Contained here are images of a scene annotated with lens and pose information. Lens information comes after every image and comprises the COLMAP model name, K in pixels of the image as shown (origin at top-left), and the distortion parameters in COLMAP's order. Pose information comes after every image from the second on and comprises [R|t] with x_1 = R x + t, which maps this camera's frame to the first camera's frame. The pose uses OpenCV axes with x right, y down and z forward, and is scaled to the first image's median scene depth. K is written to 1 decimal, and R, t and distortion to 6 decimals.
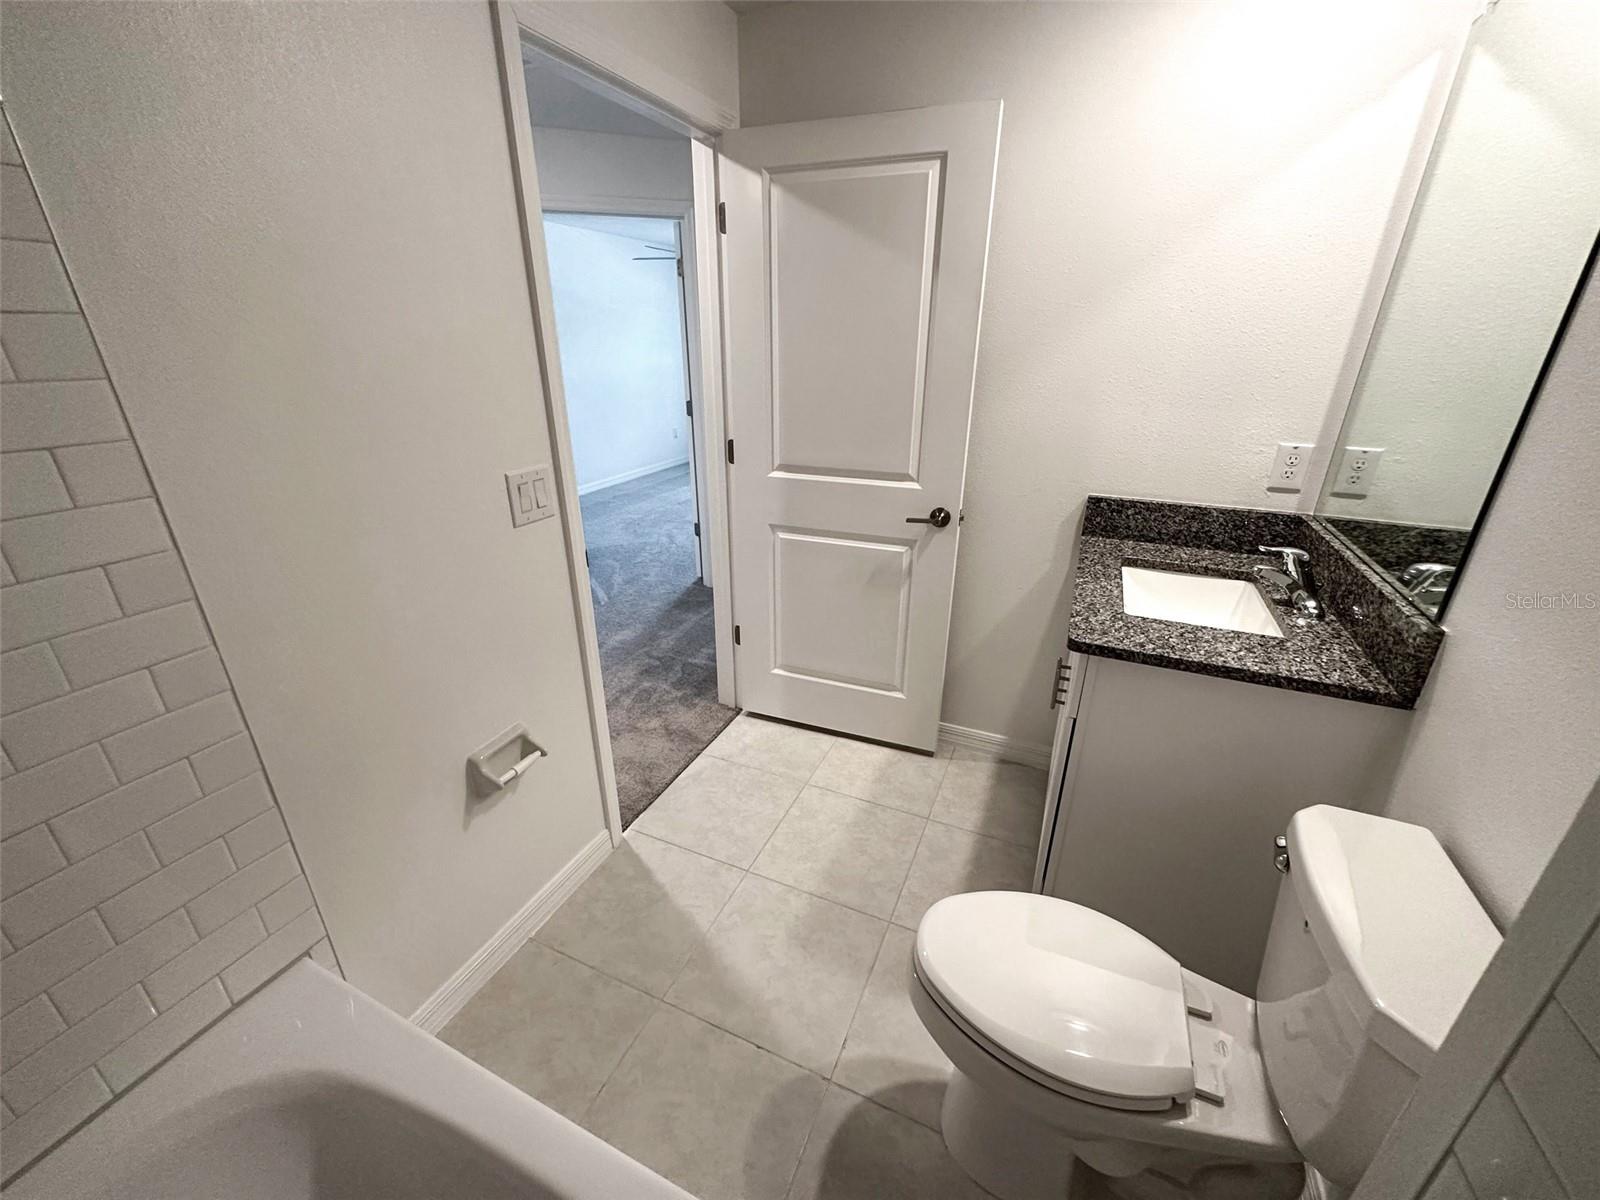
lens RADIAL K [[639.0, 0, 798.8], [0, 639.0, 598.6], [0, 0, 1]] dist [-0.004986, 0.001241]
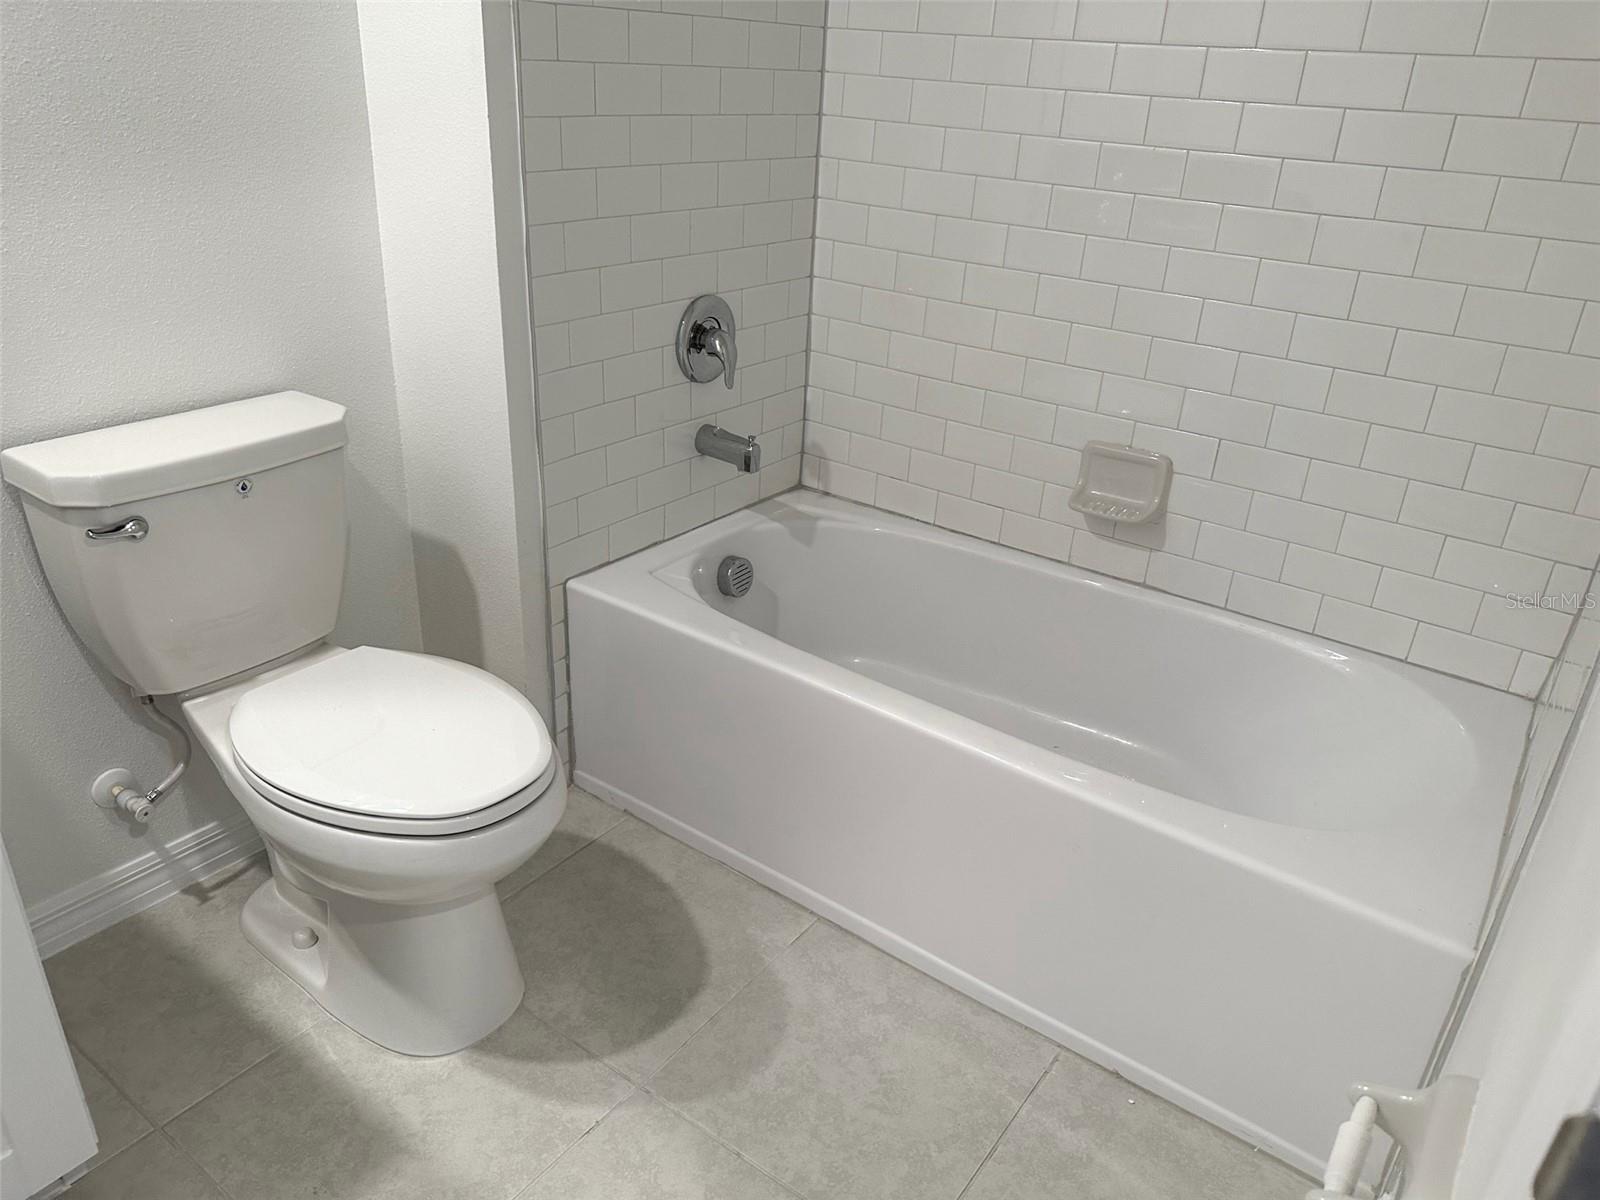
lens RADIAL K [[1112.6, 0, 800.0], [0, 1112.6, 600.0], [0, 0, 1]] dist [0.117473, -0.190418]
pose [[-0.976595, -0.137752, 0.165185, -0.181636], [0.029837, 0.673807, 0.738305, -0.327886], [-0.213006, 0.725954, -0.653926, 1.069090]]
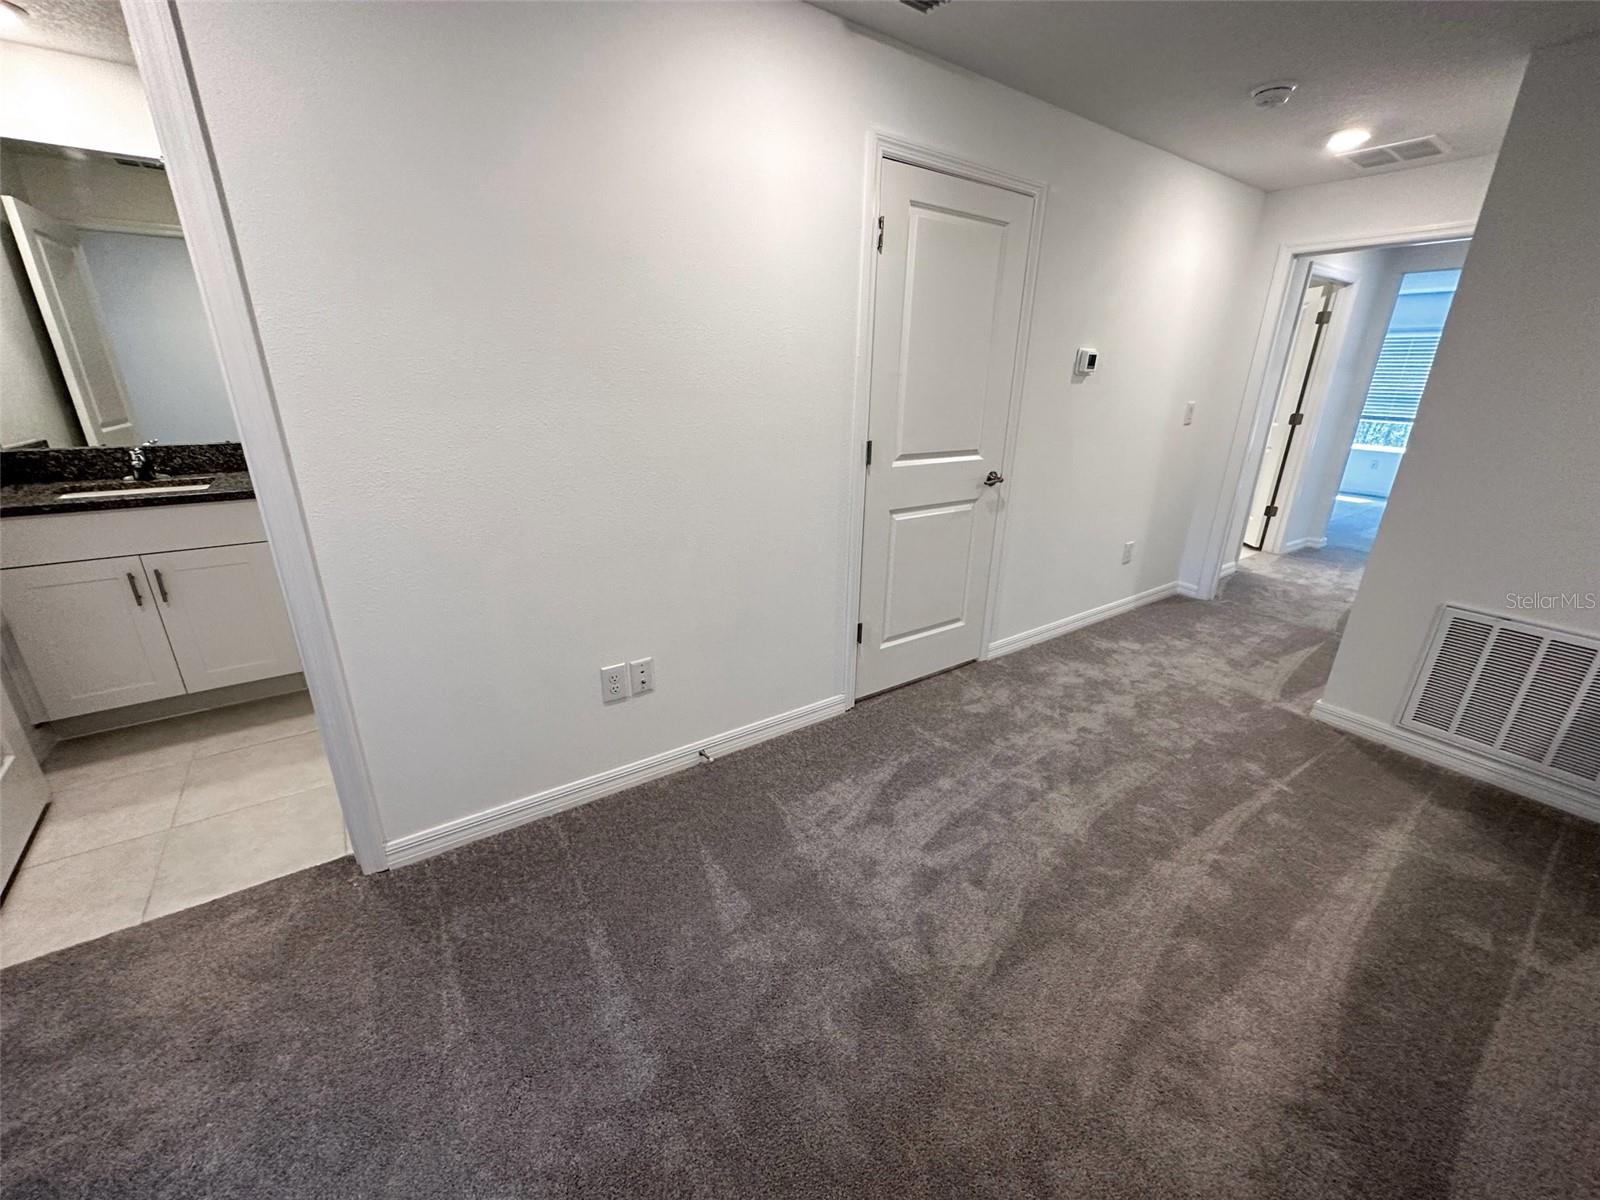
lens RADIAL K [[639.0, 0, 798.8], [0, 639.0, 598.6], [0, 0, 1]] dist [-0.004986, 0.001241]
pose [[-0.859063, -0.191176, 0.474829, -1.410349], [0.176210, 0.760486, 0.624988, -0.443385], [-0.480584, 0.620574, -0.619619, 1.221411]]
